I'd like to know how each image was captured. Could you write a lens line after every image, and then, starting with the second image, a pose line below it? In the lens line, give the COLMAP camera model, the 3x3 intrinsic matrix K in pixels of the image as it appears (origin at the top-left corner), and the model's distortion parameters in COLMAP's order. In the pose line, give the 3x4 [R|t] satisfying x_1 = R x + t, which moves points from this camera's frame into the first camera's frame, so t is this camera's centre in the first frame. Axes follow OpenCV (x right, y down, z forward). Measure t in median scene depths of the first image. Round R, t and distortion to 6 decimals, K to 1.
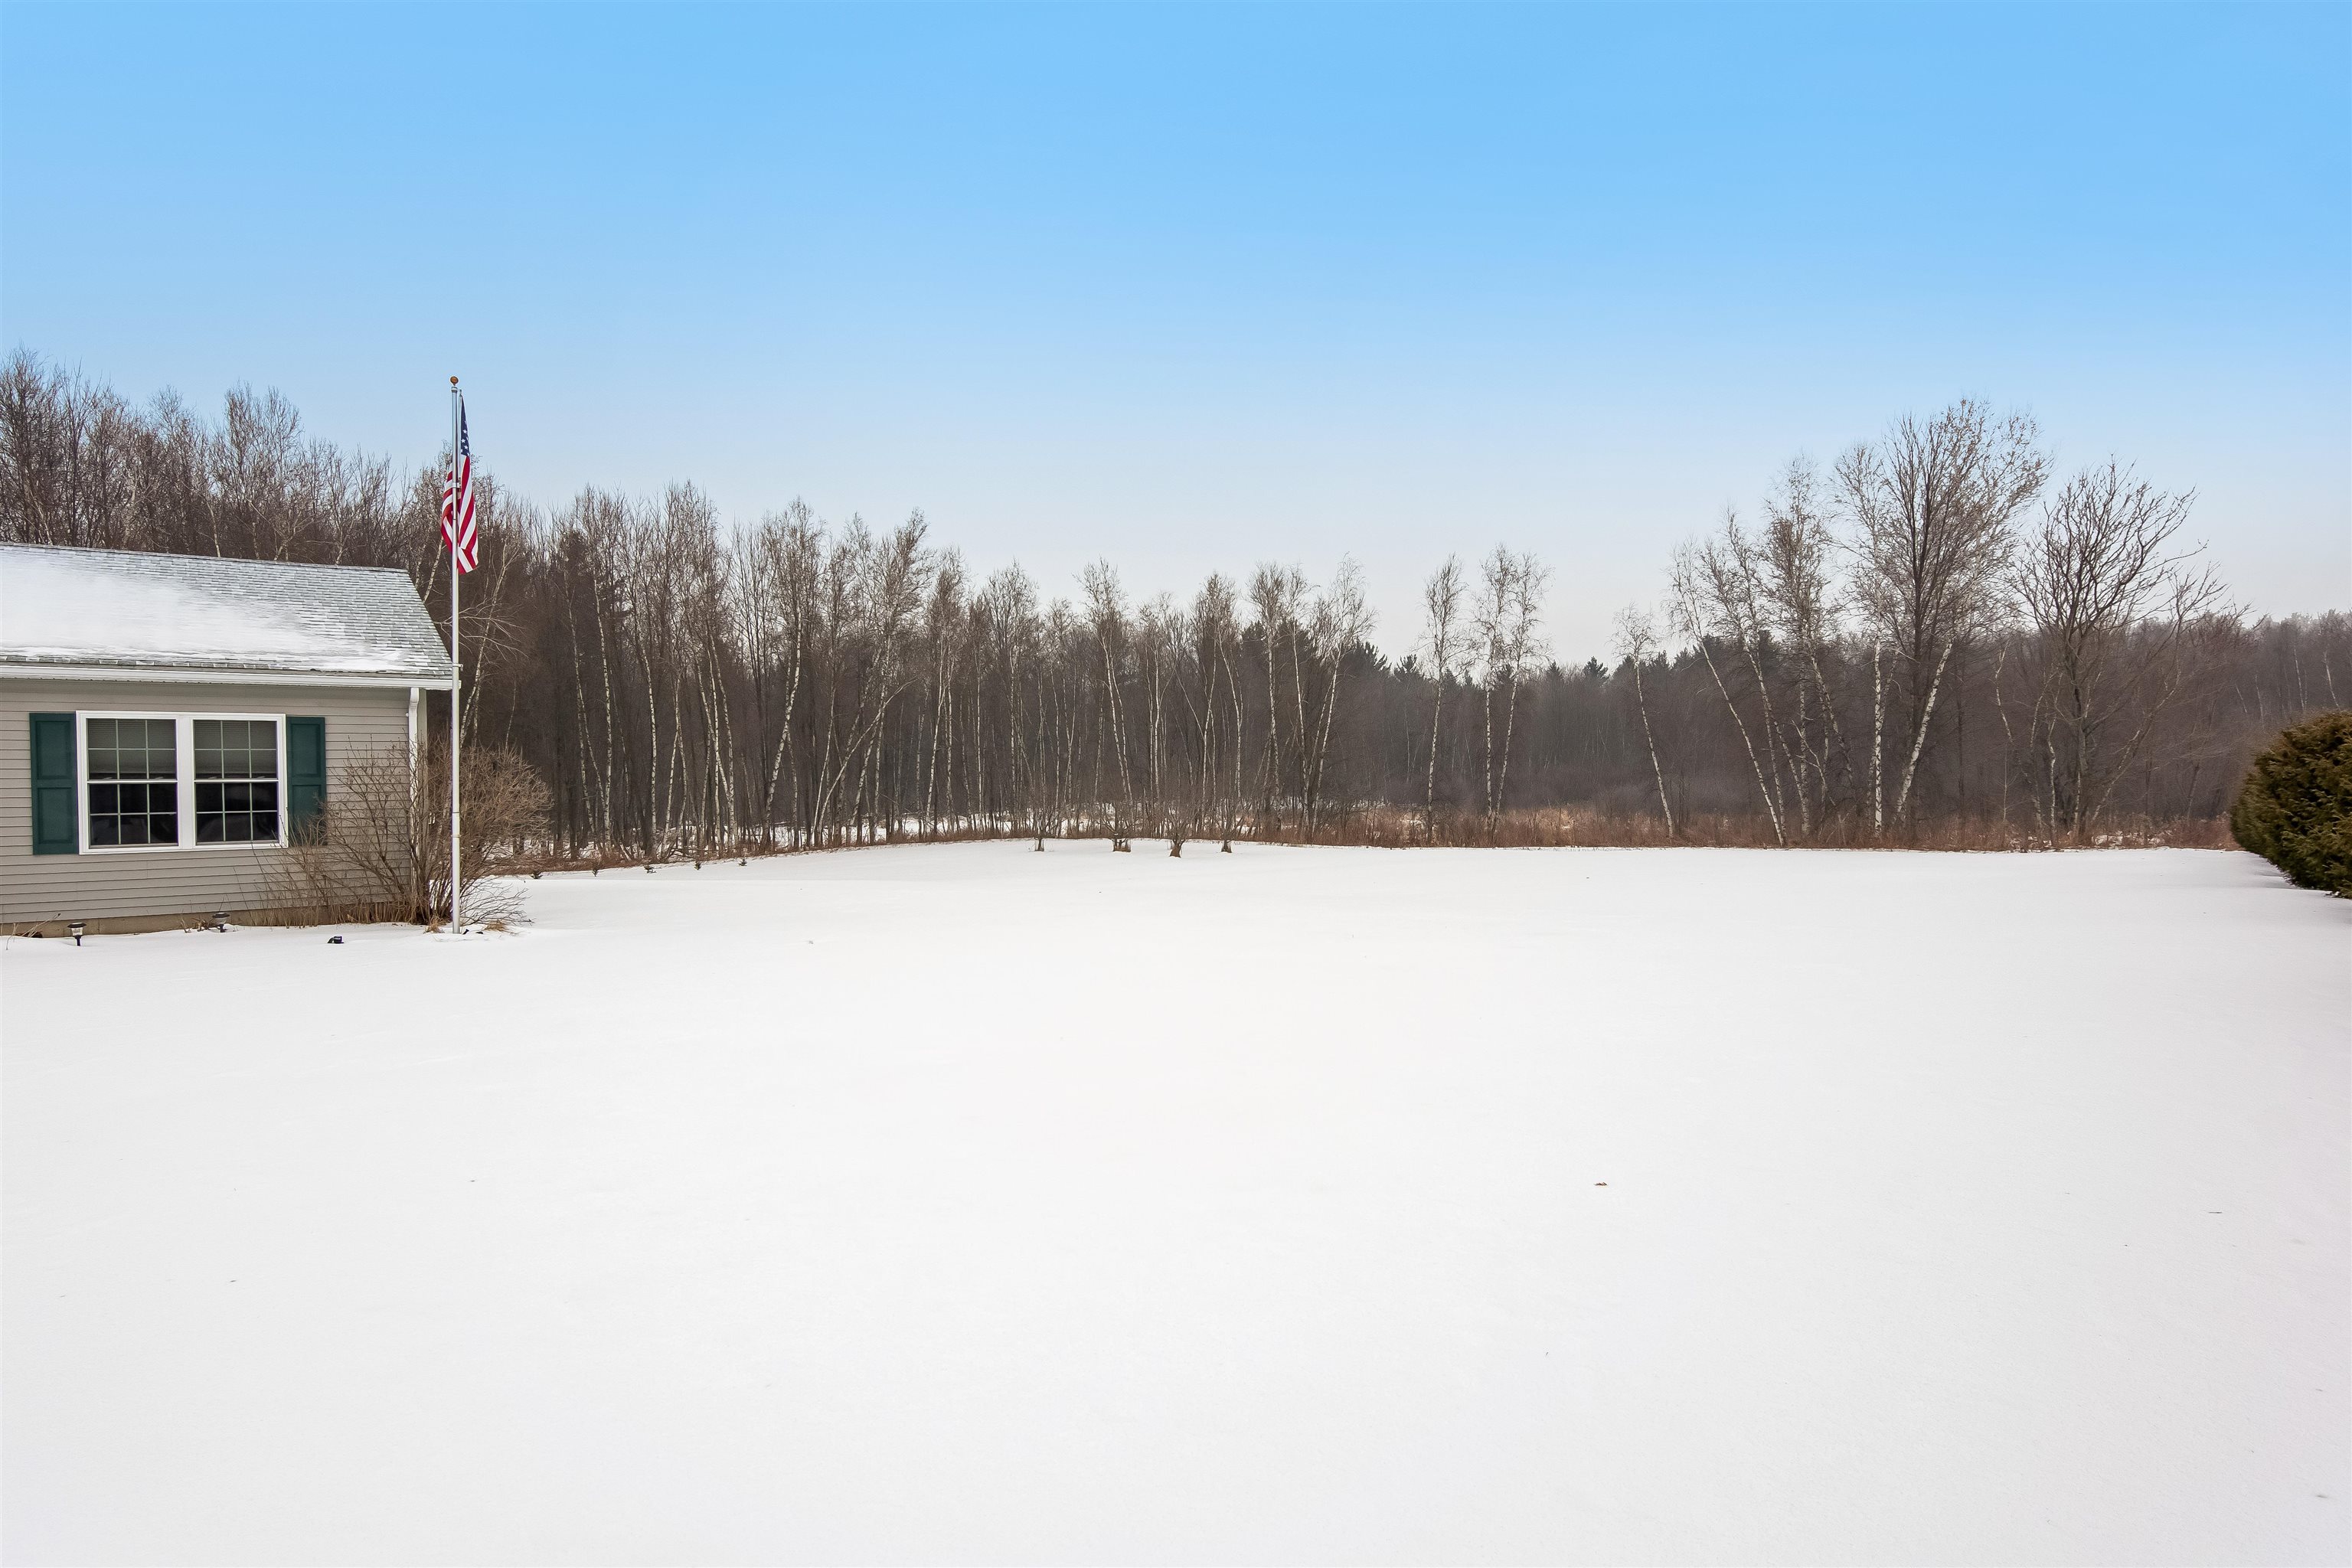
lens RADIAL K [[1358.6, 0, 1163.5], [0, 1358.6, 796.3], [0, 0, 1]] dist [0.058926, -0.034051]
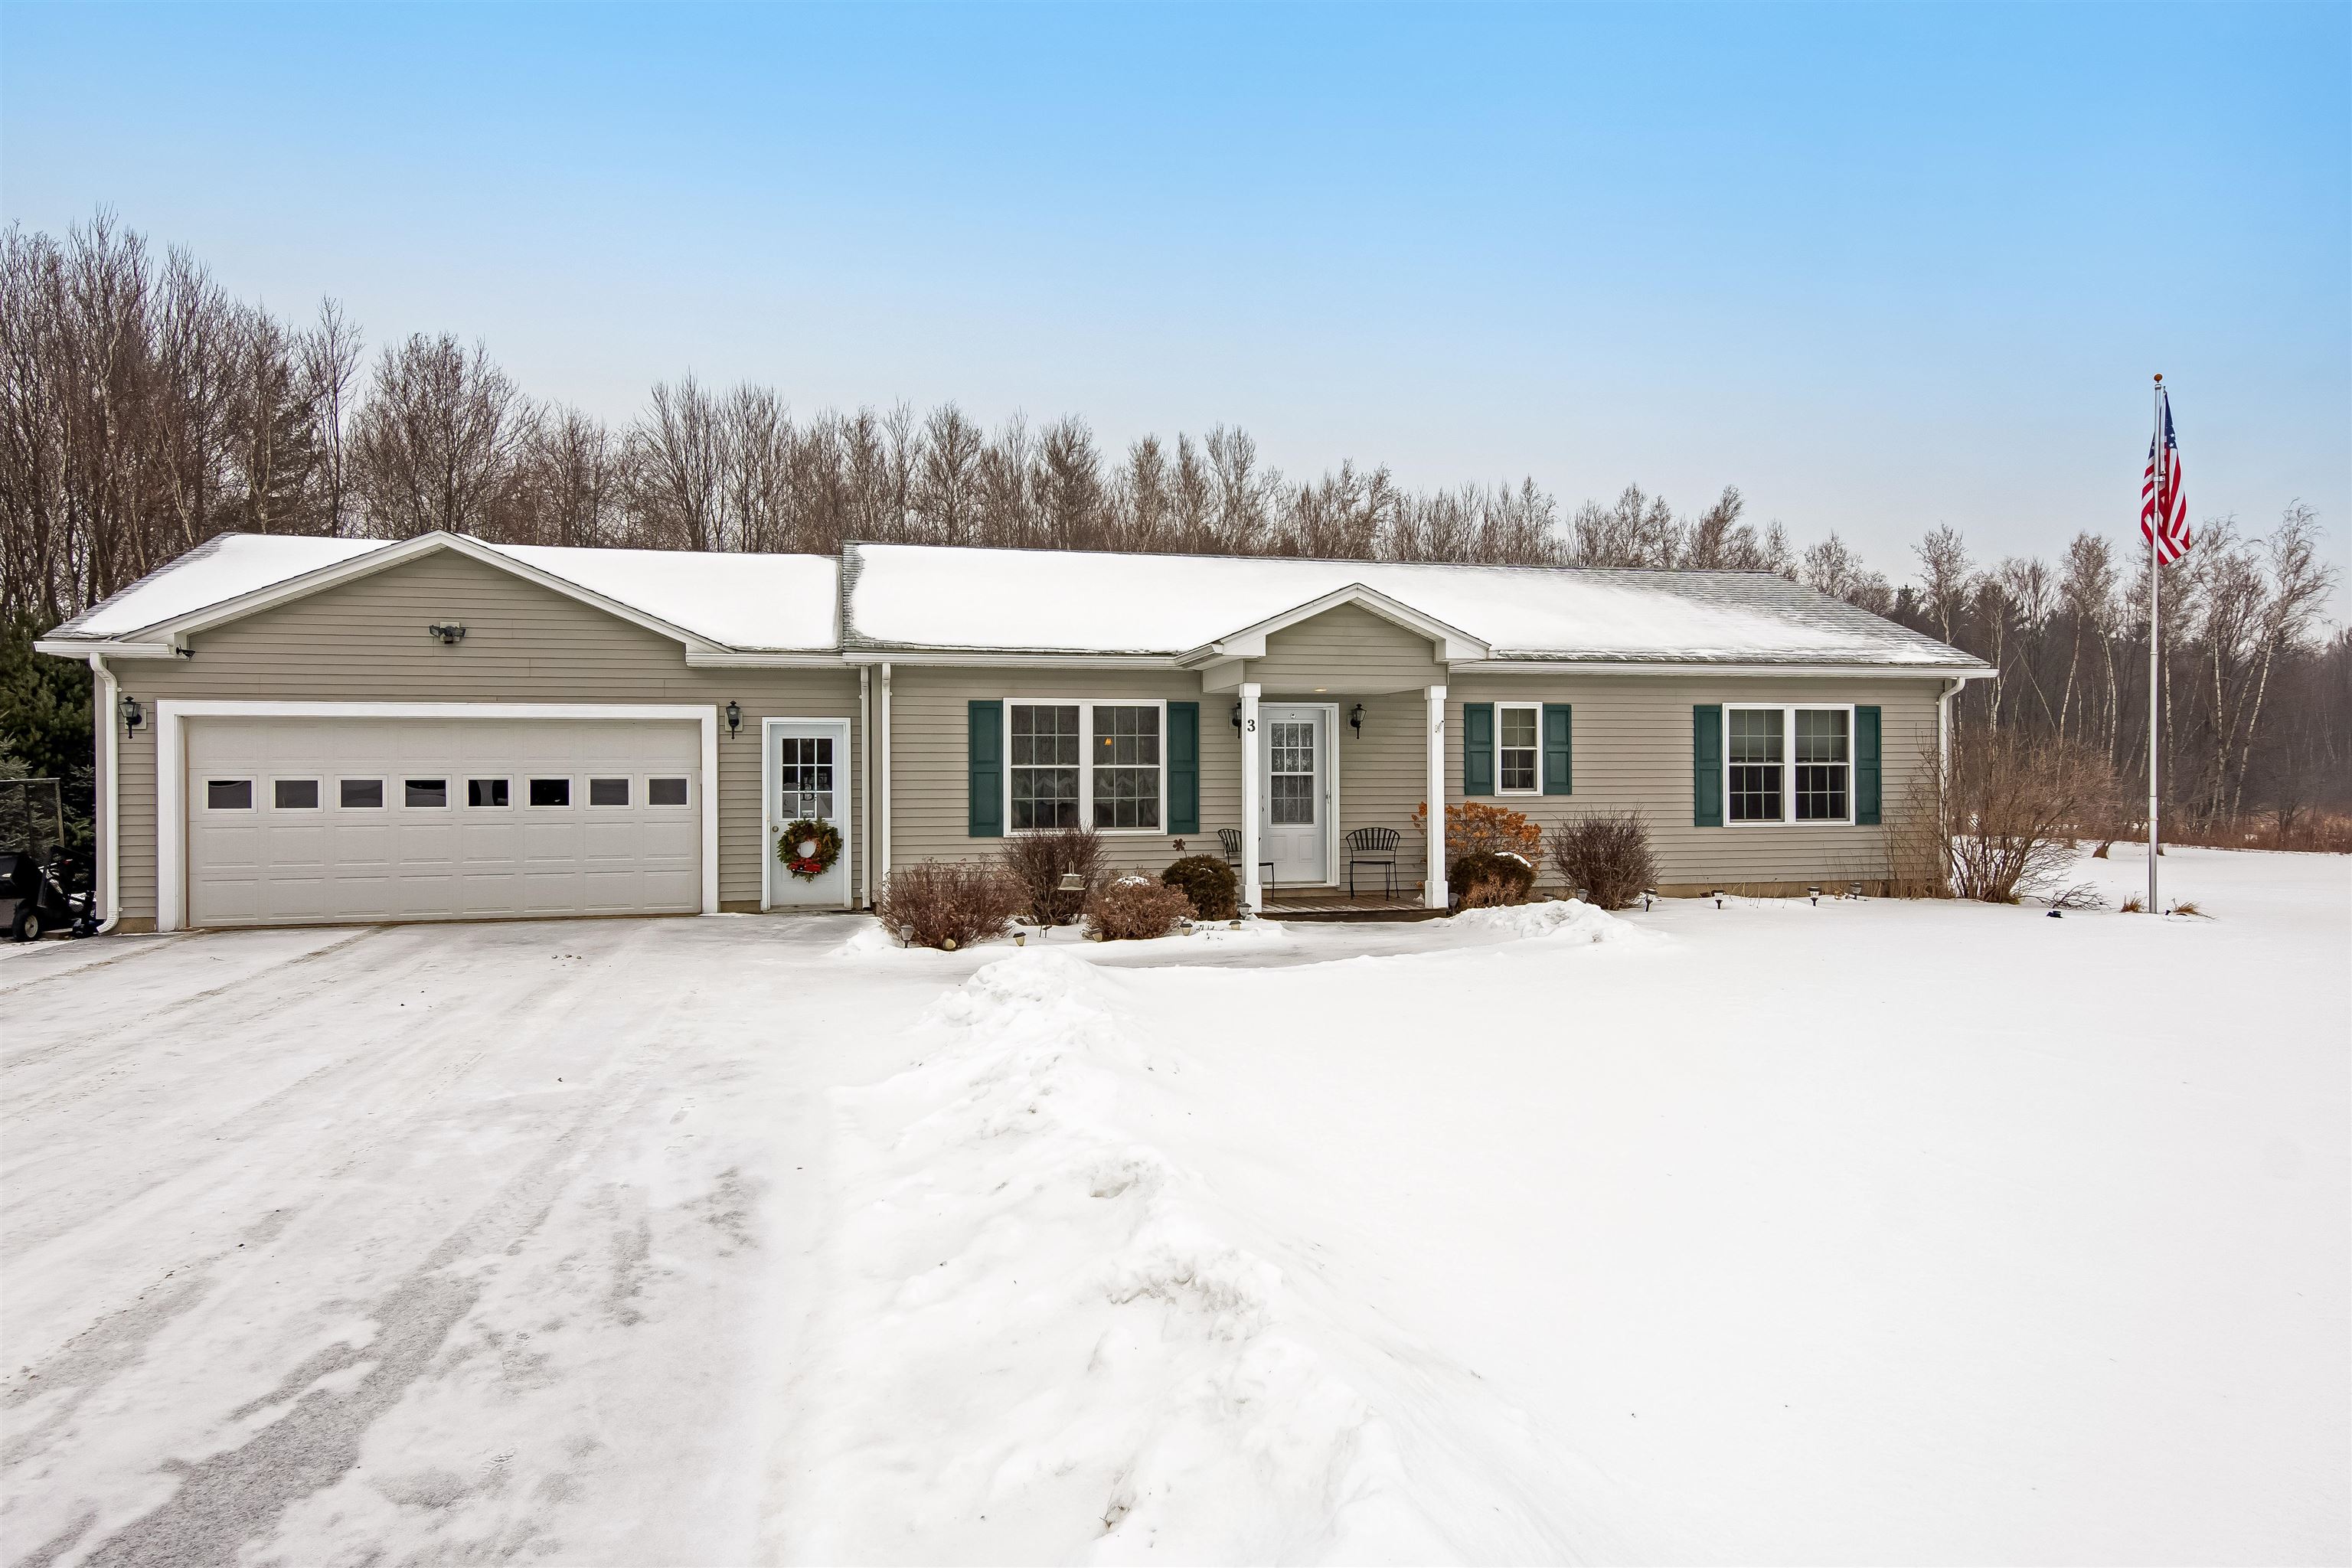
lens RADIAL K [[1374.2, 0, 1171.9], [0, 1374.2, 774.2], [0, 0, 1]] dist [0.061603, -0.036588]
pose [[0.924284, 0.008750, -0.381604, -0.267465], [-0.011868, 0.999913, -0.005819, 0.003488], [0.381520, 0.009907, 0.924307, -0.084941]]
